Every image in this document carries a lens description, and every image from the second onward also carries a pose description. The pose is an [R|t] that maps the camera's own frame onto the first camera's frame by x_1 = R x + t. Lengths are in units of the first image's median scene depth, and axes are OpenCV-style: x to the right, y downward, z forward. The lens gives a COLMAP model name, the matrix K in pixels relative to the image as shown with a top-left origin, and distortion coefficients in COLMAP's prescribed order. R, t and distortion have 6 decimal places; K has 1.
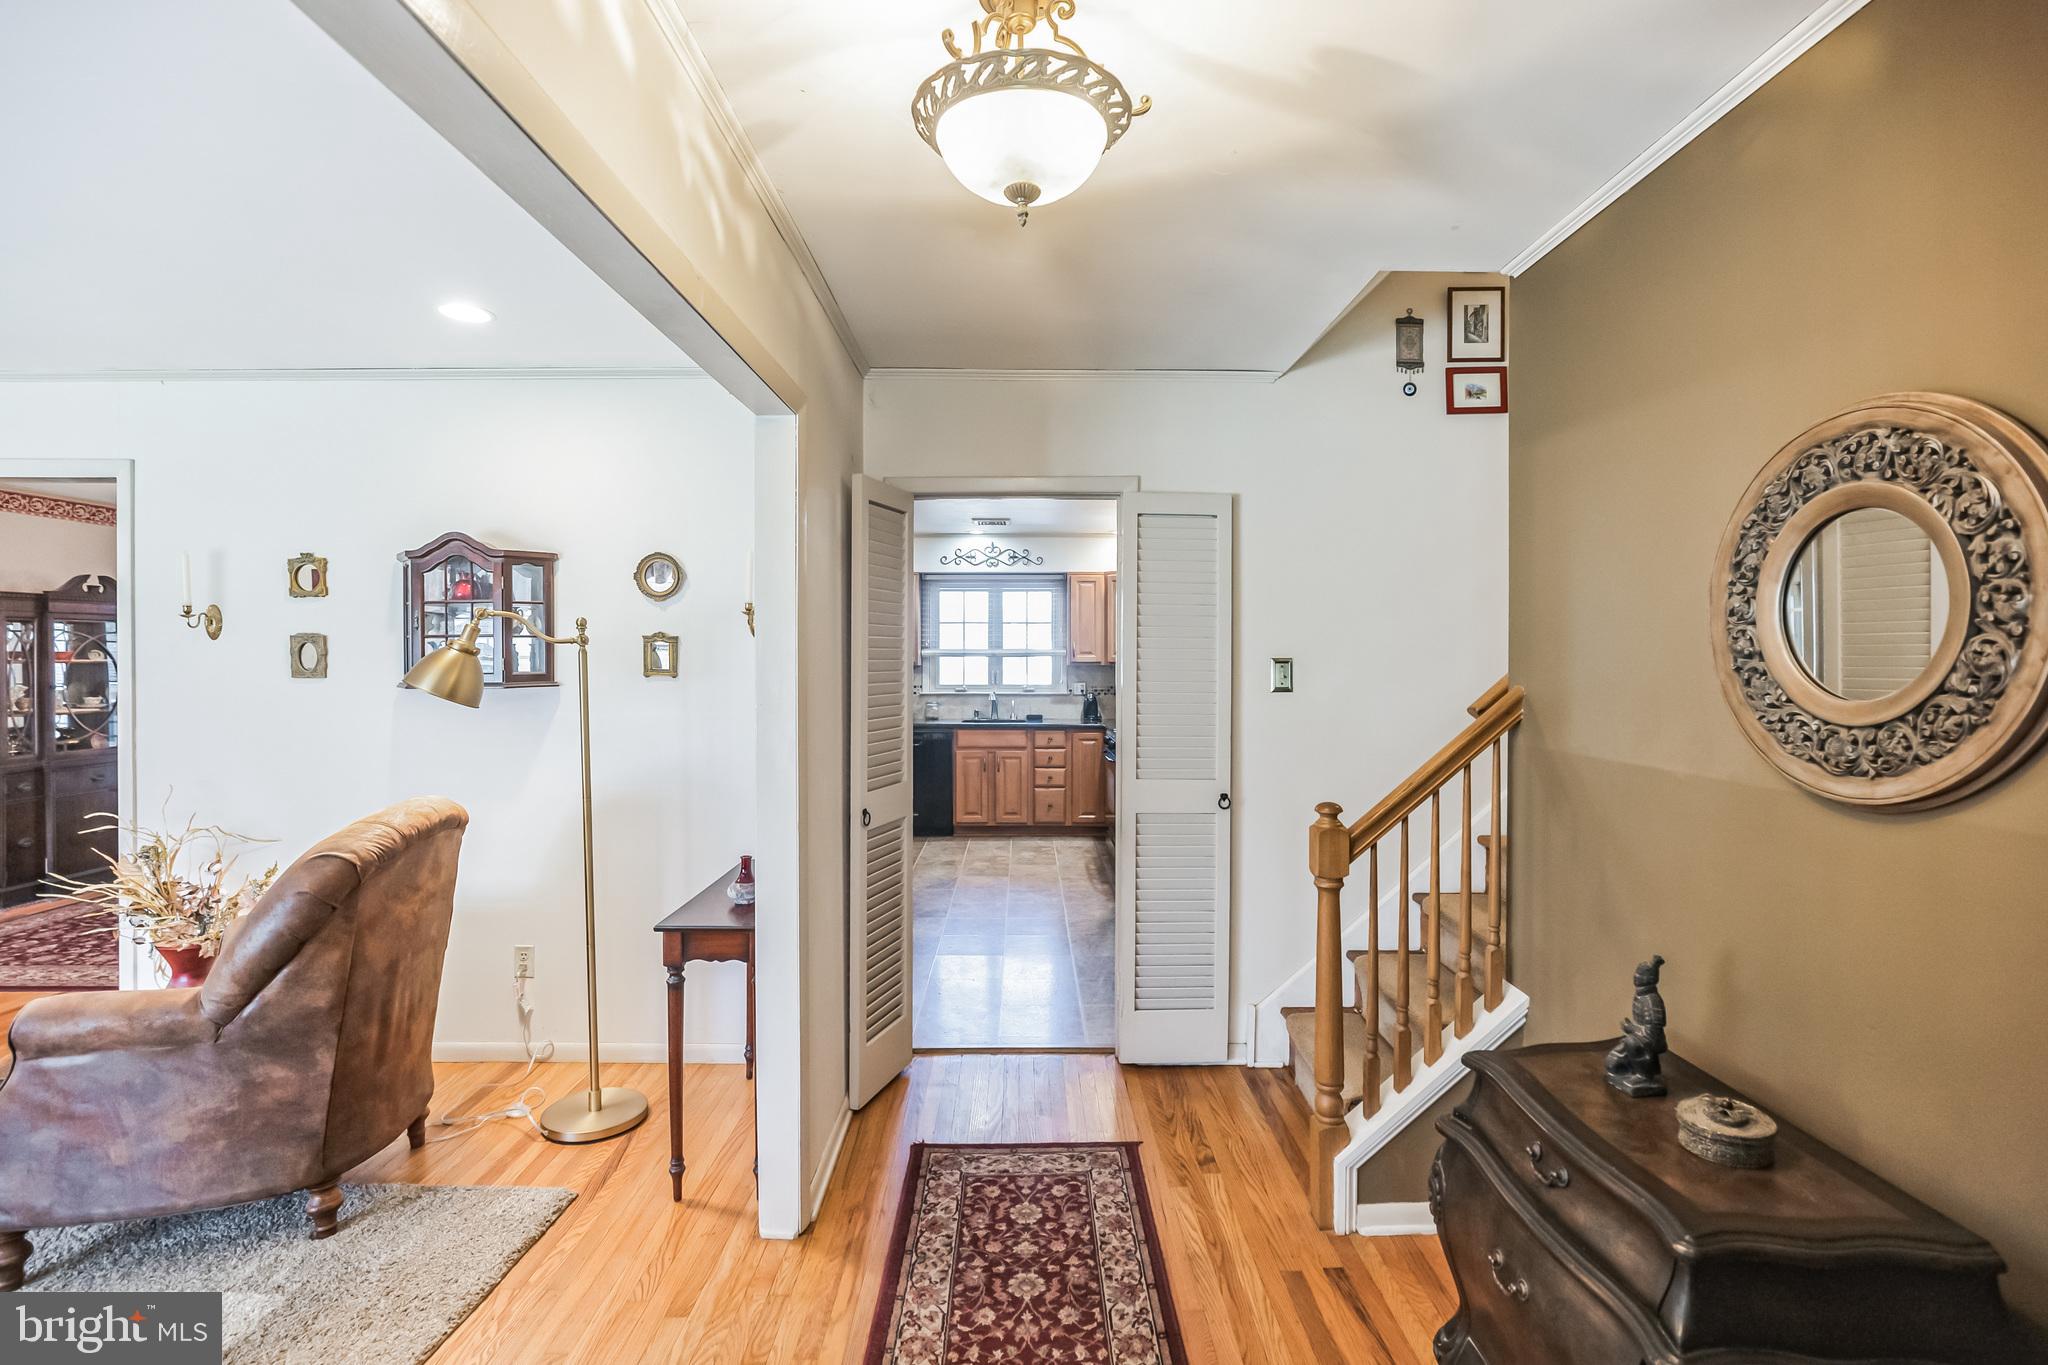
lens RADIAL K [[940.2, 0, 1034.6], [0, 940.2, 679.6], [0, 0, 1]] dist [-0.018694, 0.002825]
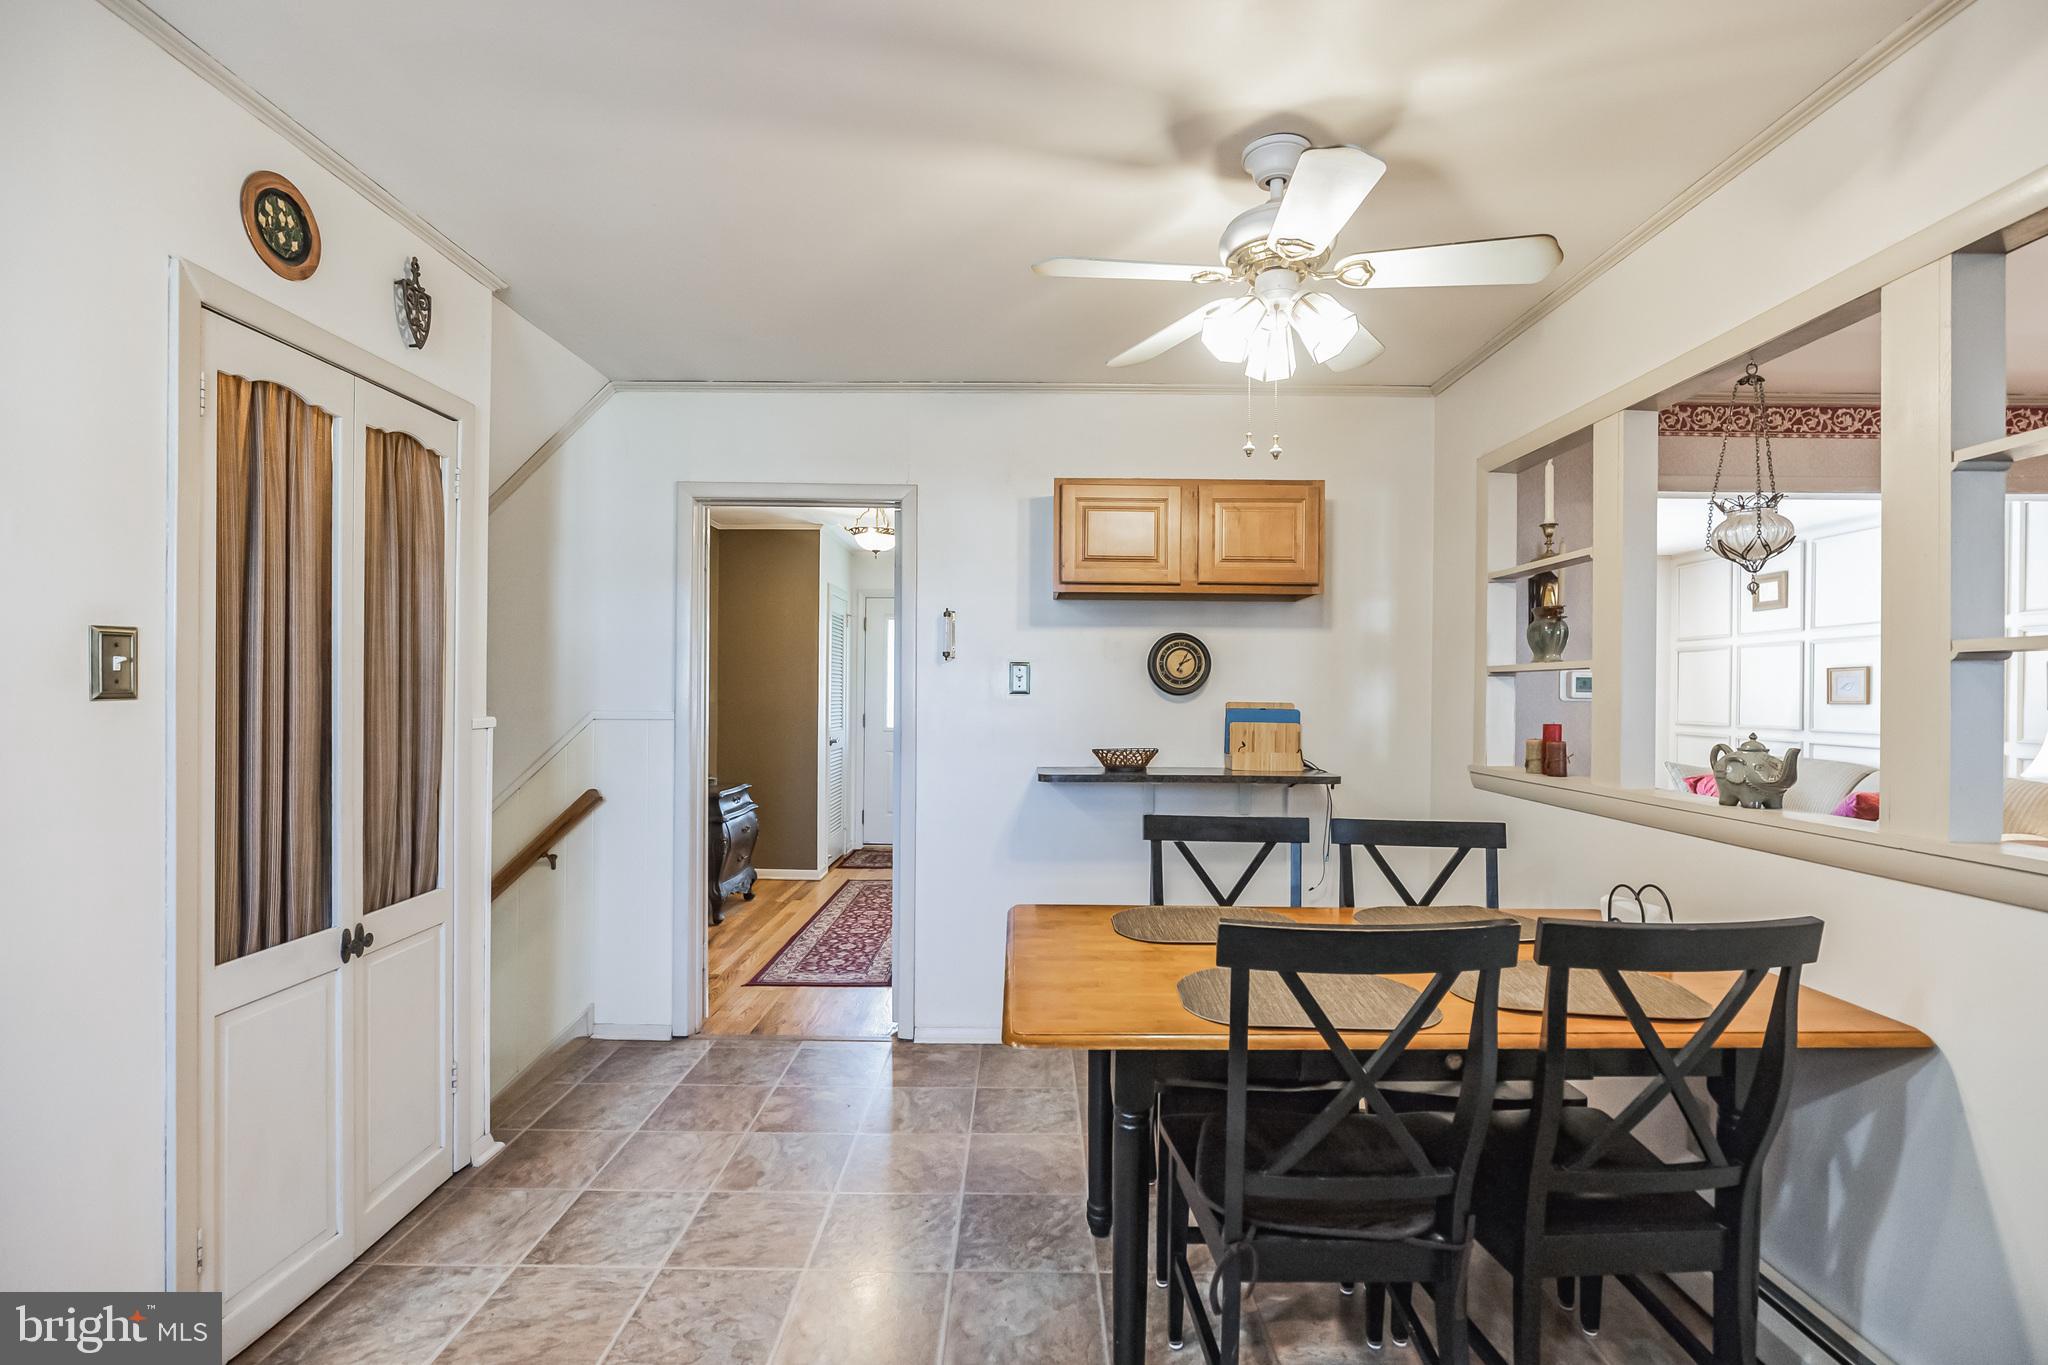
lens RADIAL K [[940.2, 0, 1028.8], [0, 940.2, 694.7], [0, 0, 1]] dist [-0.018694, 0.002825]
pose [[-0.999935, -0.003620, 0.010821, -0.127169], [-0.003335, 0.999649, 0.026266, -0.002684], [-0.010913, 0.026228, -0.999596, 0.883735]]
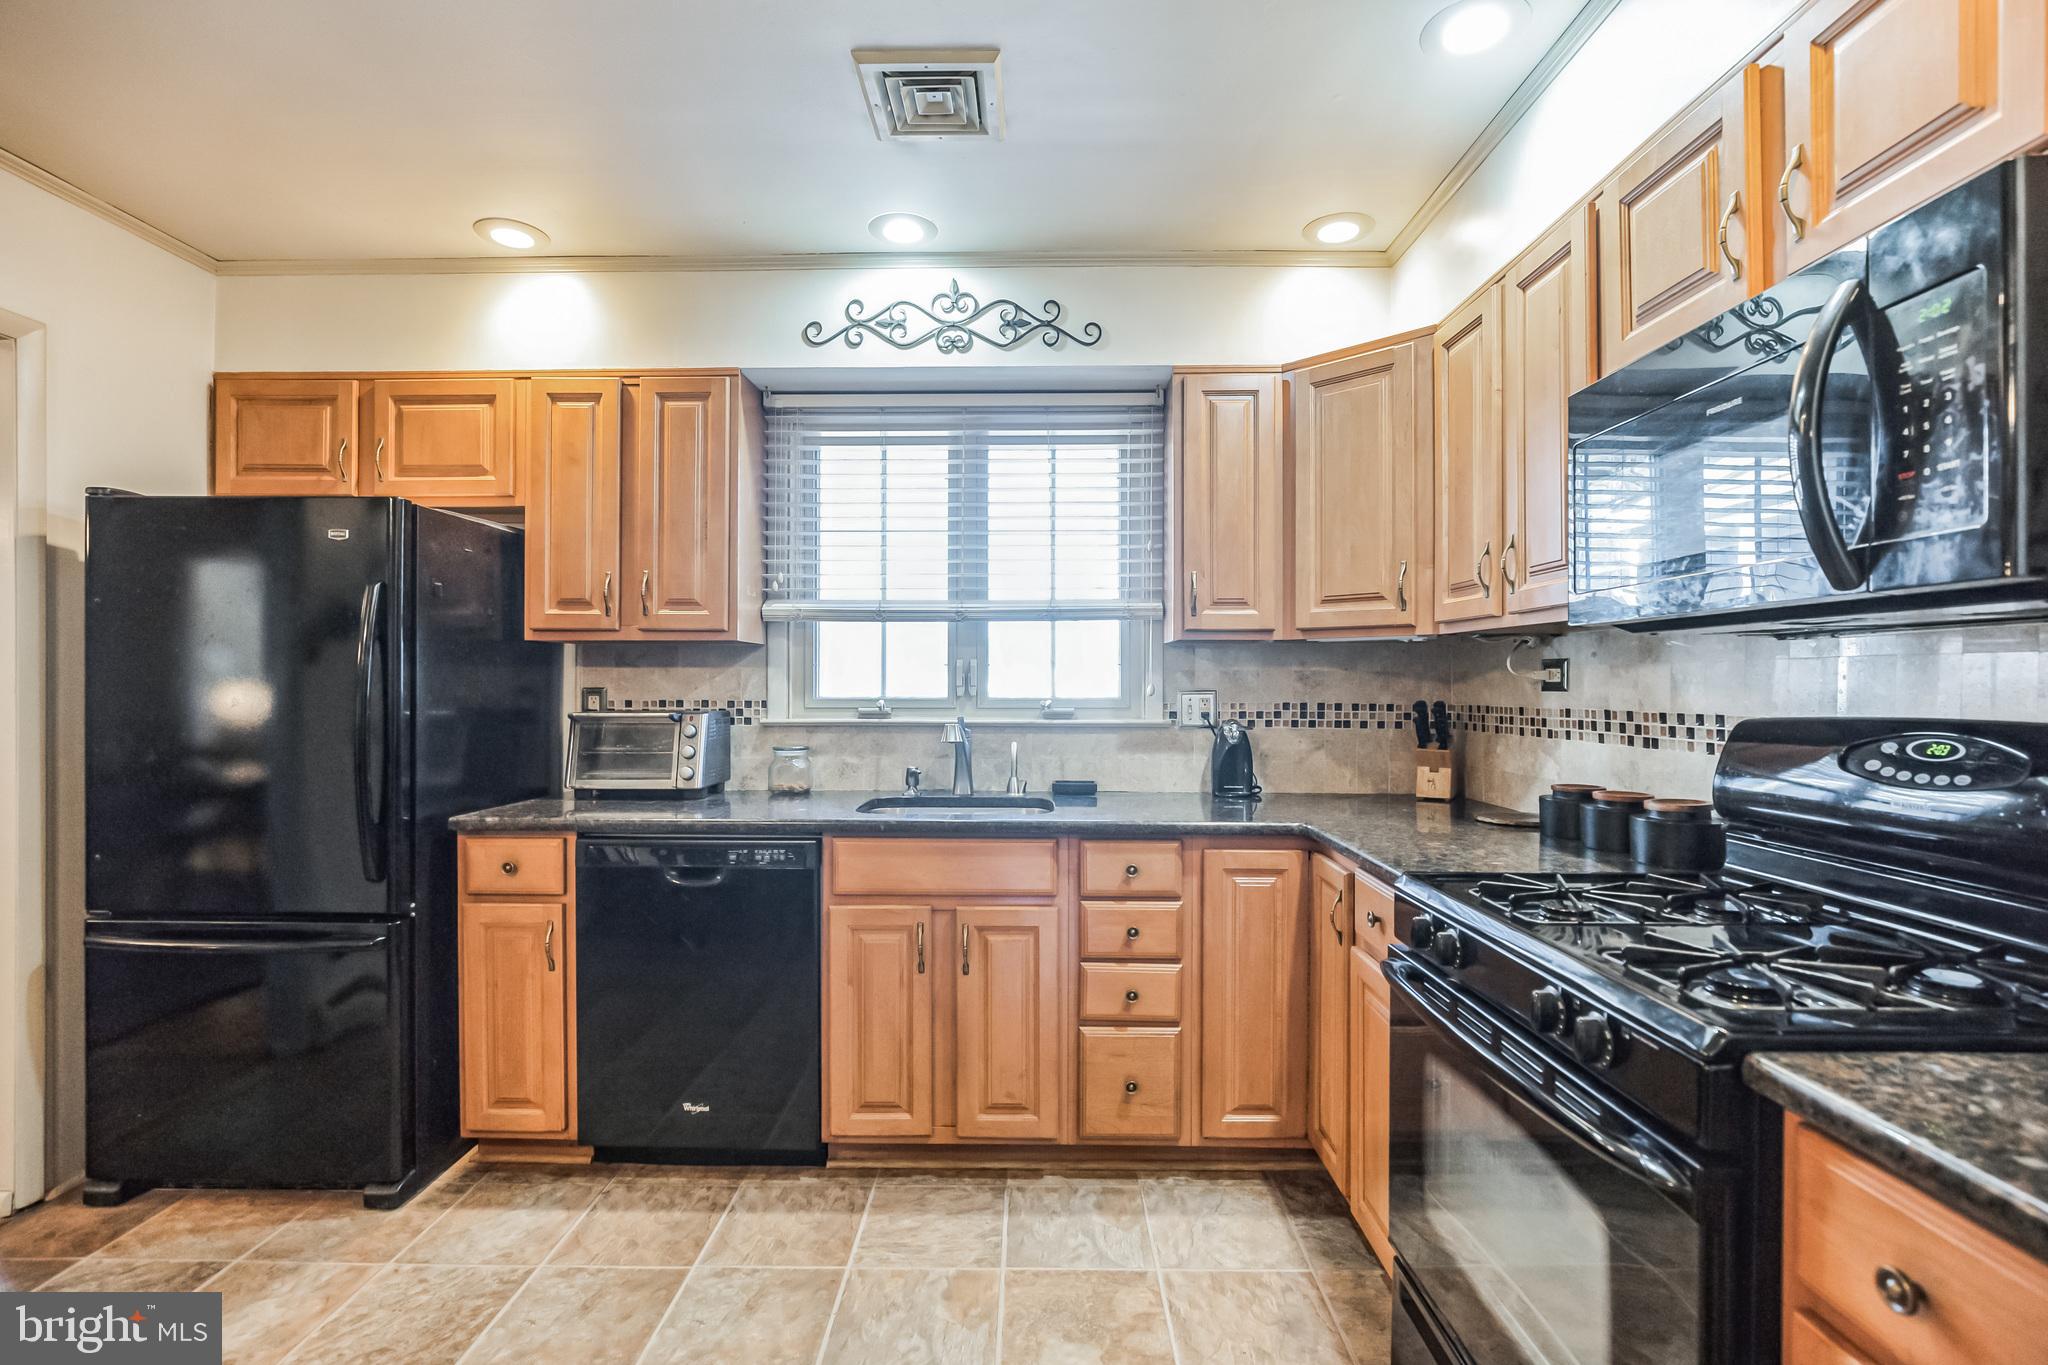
lens RADIAL K [[940.2, 0, 1028.2], [0, 940.2, 681.9], [0, 0, 1]] dist [-0.018694, 0.002825]
pose [[0.999802, 0.000347, -0.019875, -0.010905], [-0.000894, 0.999621, -0.027498, 0.009539], [0.019858, 0.027510, 0.999424, 0.656799]]
